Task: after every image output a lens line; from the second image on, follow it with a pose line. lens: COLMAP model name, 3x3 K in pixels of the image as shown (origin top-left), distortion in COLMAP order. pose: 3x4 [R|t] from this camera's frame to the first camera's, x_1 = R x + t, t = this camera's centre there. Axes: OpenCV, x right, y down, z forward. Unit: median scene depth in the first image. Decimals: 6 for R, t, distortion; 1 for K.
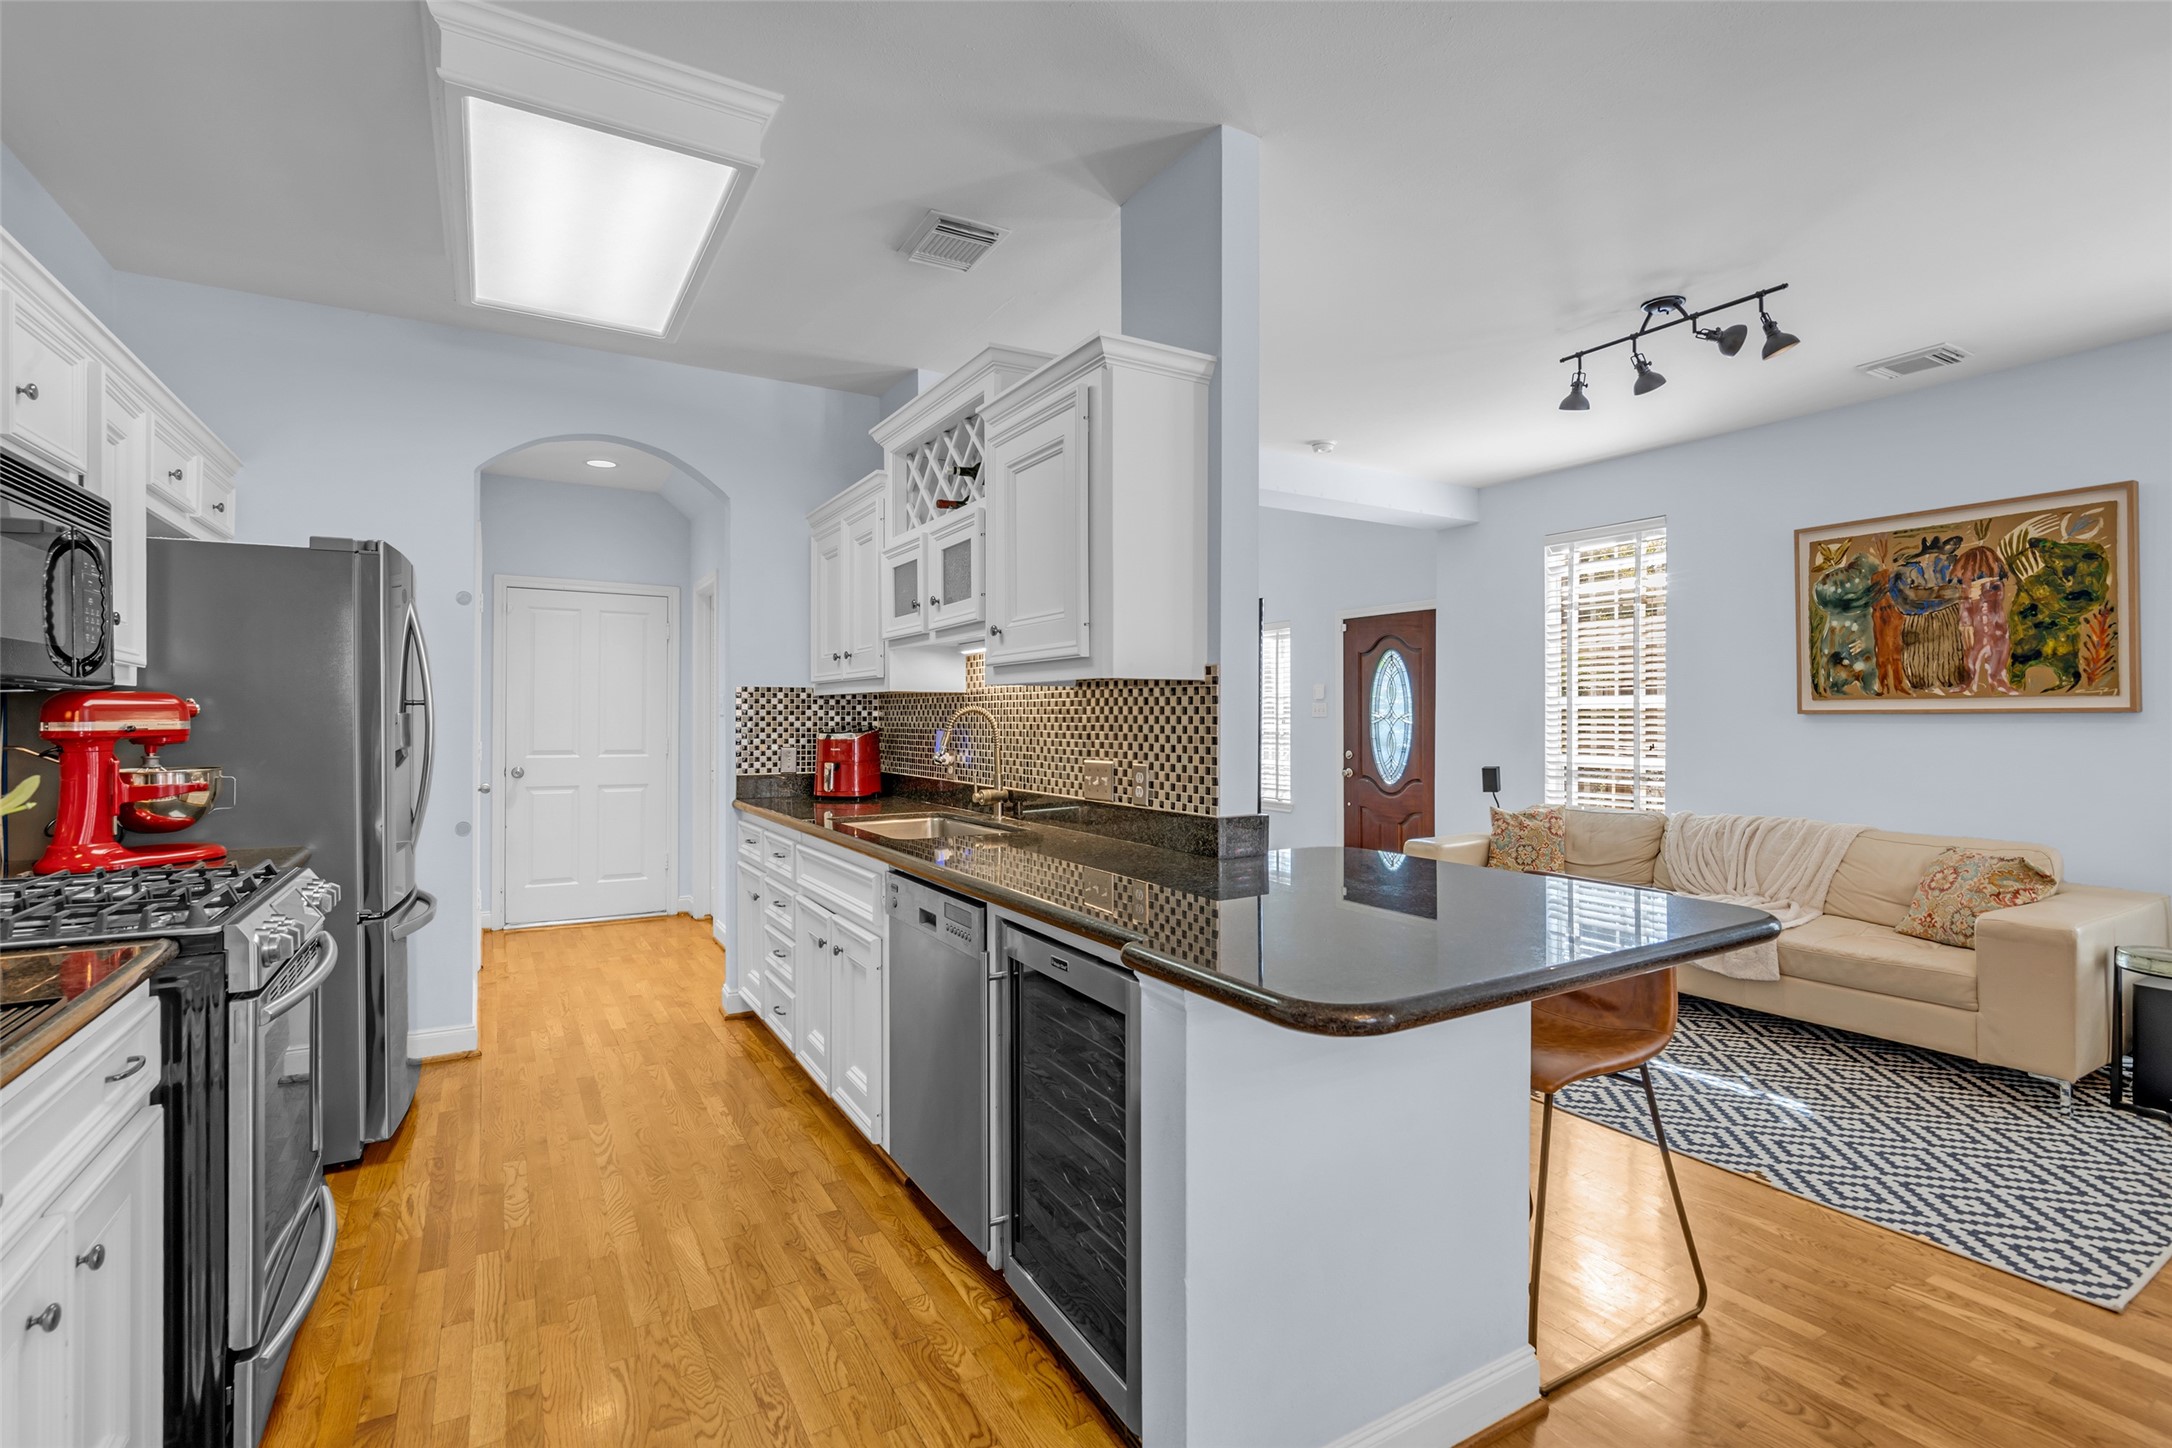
lens RADIAL K [[1000.0, 0, 1086.0], [0, 1000.0, 724.0], [0, 0, 1]] dist [-0.000587, -0.000050]
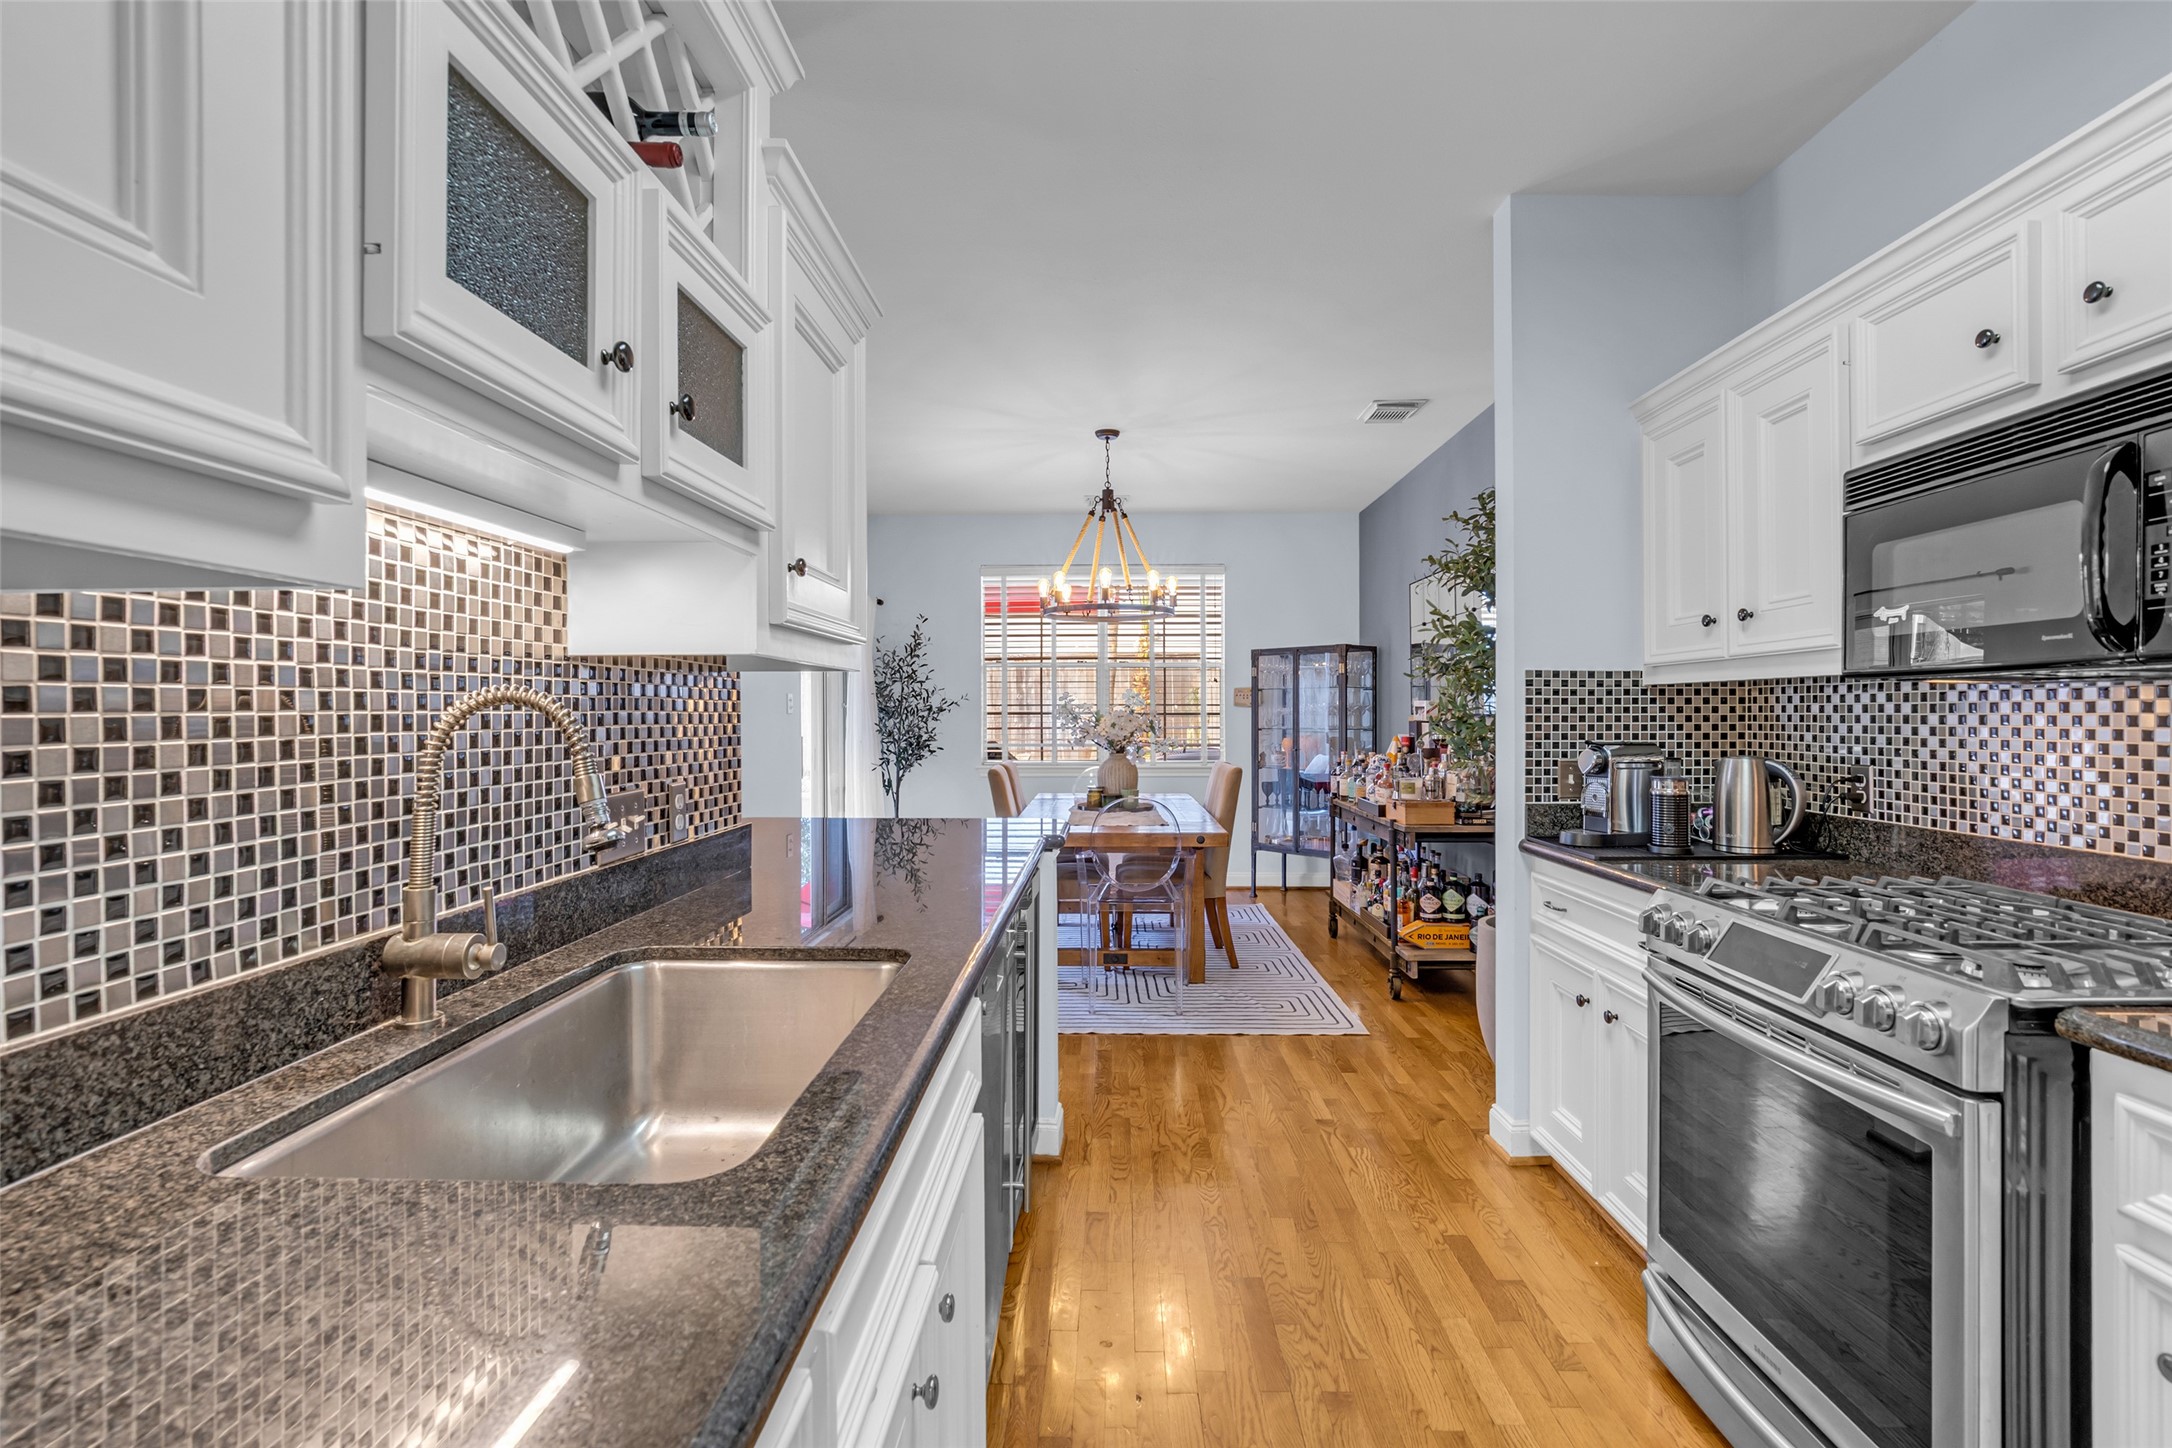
lens RADIAL K [[1000.0, 0, 1086.0], [0, 1000.0, 724.0], [0, 0, 1]] dist [-0.000587, -0.000050]
pose [[0.777046, 0.017037, -0.629214, -0.152414], [-0.011908, 0.999853, 0.012367, -0.006671], [0.629332, -0.002117, 0.777134, 0.276263]]
